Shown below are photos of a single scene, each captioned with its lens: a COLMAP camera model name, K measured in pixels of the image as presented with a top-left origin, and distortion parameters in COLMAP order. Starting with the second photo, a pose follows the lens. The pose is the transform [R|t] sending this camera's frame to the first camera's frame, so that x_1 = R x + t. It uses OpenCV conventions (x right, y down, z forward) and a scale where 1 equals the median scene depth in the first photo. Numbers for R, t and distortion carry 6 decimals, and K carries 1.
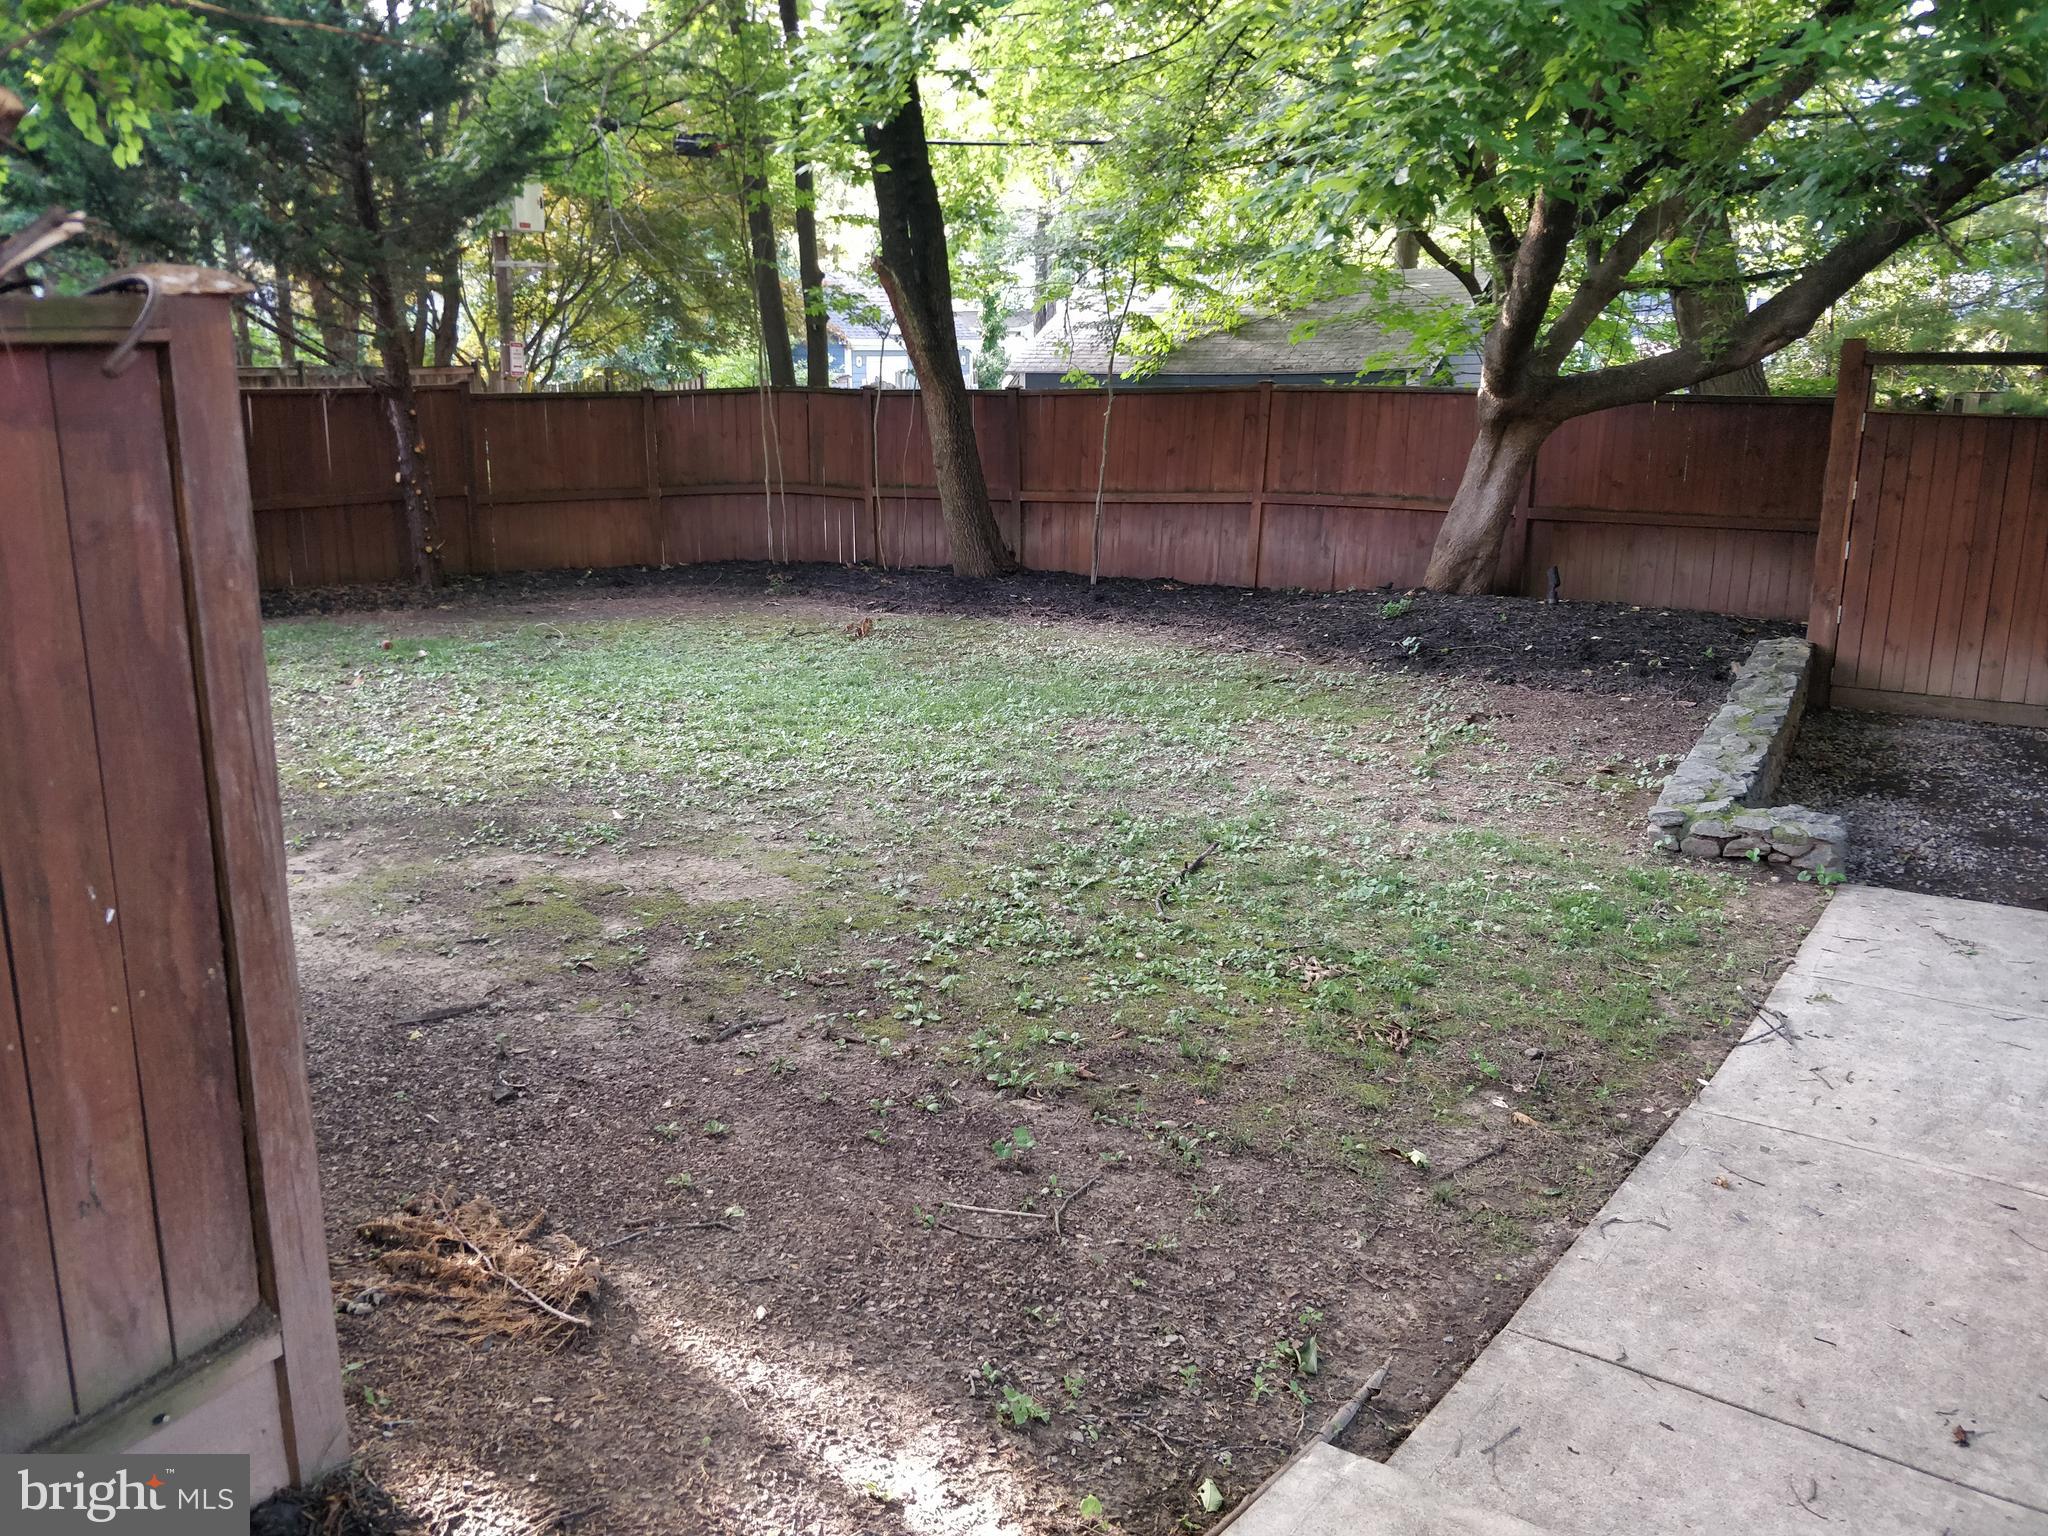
lens RADIAL K [[1648.3, 0, 1016.1], [0, 1648.3, 783.2], [0, 0, 1]] dist [0.052845, -0.101122]
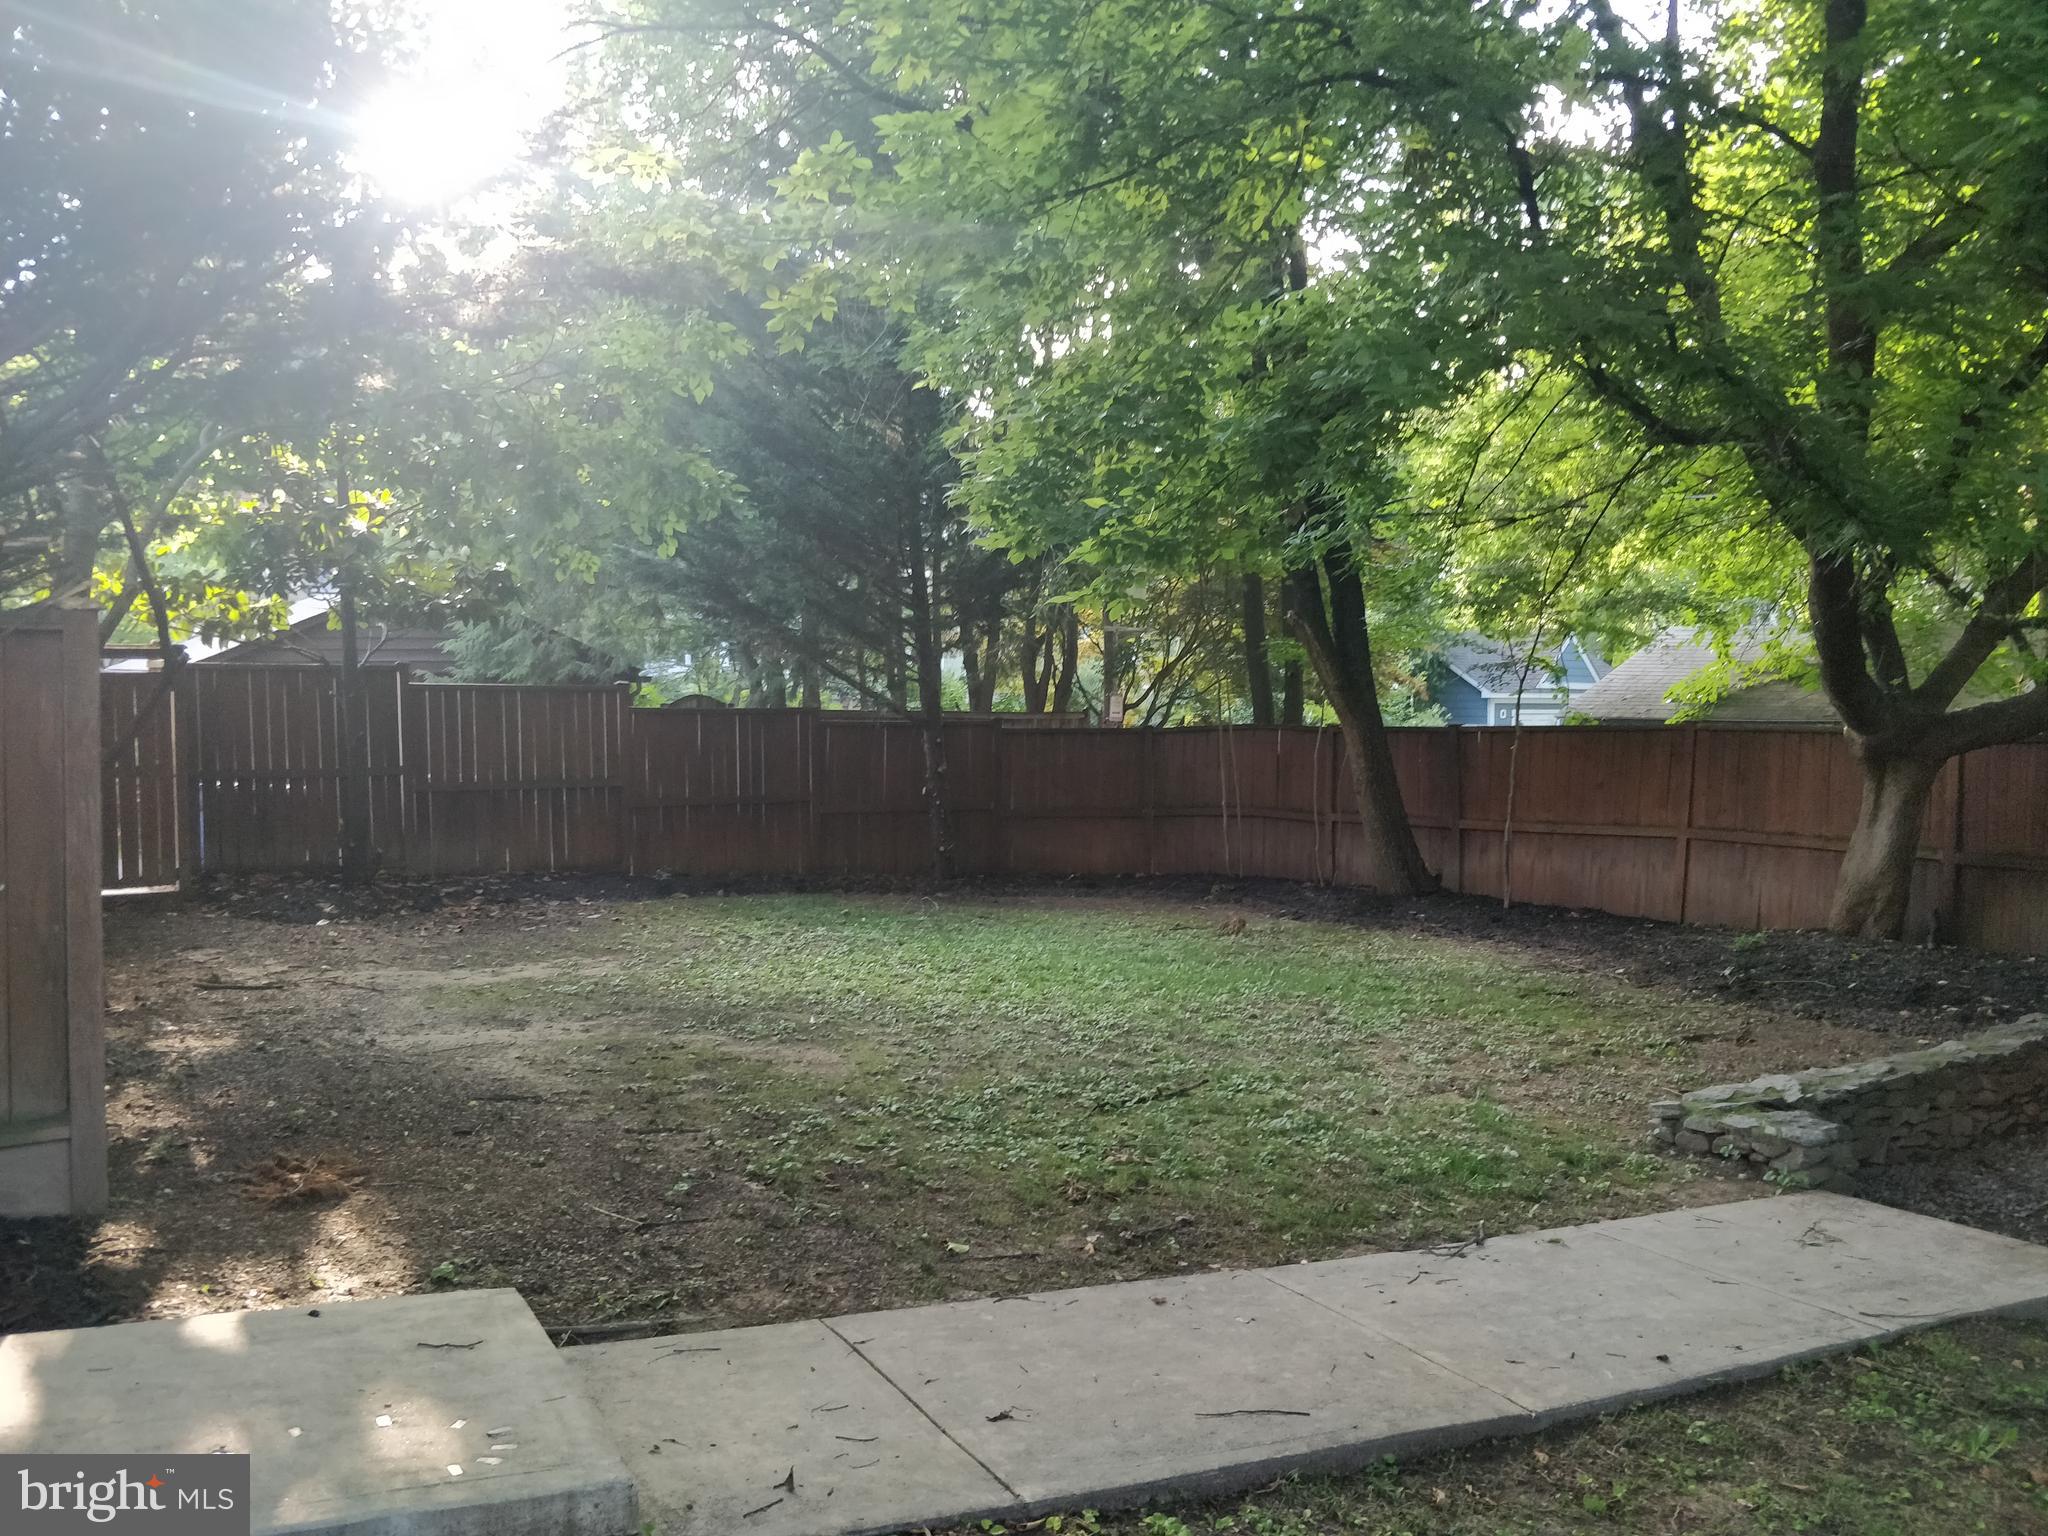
lens RADIAL K [[1648.3, 0, 1041.8], [0, 1648.3, 768.4], [0, 0, 1]] dist [0.052845, -0.101122]
pose [[0.905500, 0.021629, -0.423796, 0.367869], [-0.113468, 0.974676, -0.192696, 0.043798], [0.408895, 0.222574, 0.885023, -0.092847]]
